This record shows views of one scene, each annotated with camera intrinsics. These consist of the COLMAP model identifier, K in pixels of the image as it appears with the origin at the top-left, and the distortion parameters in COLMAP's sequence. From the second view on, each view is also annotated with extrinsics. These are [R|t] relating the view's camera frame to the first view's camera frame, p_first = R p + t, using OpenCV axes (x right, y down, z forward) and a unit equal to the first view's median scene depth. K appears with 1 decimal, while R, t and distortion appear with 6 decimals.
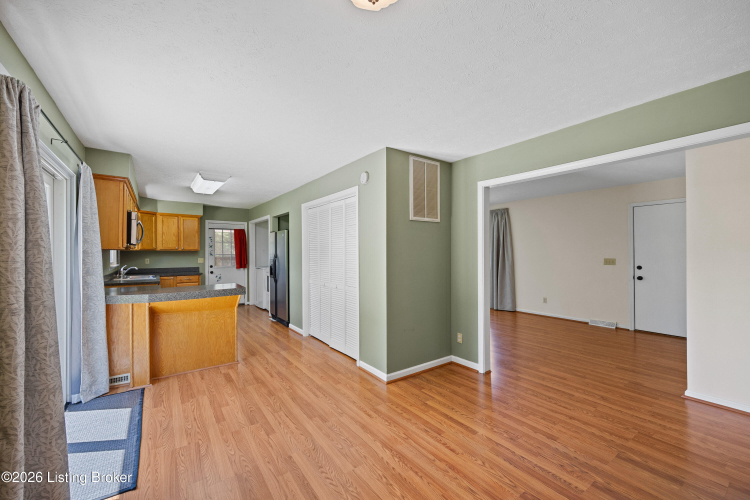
lens RADIAL K [[304.3, 0, 369.2], [0, 304.3, 252.7], [0, 0, 1]] dist [0.007247, -0.000415]
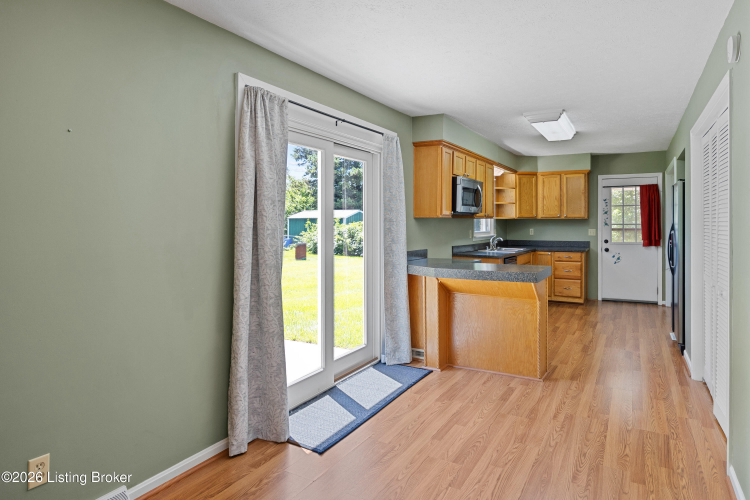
lens RADIAL K [[431.3, 0, 406.6], [0, 431.3, 223.7], [0, 0, 1]] dist [-0.022137, 0.001627]
pose [[0.453773, 0.004922, -0.891104, 0.309415], [-0.000887, 0.999987, 0.005073, 0.000948], [0.891117, -0.001512, 0.453772, 0.304506]]
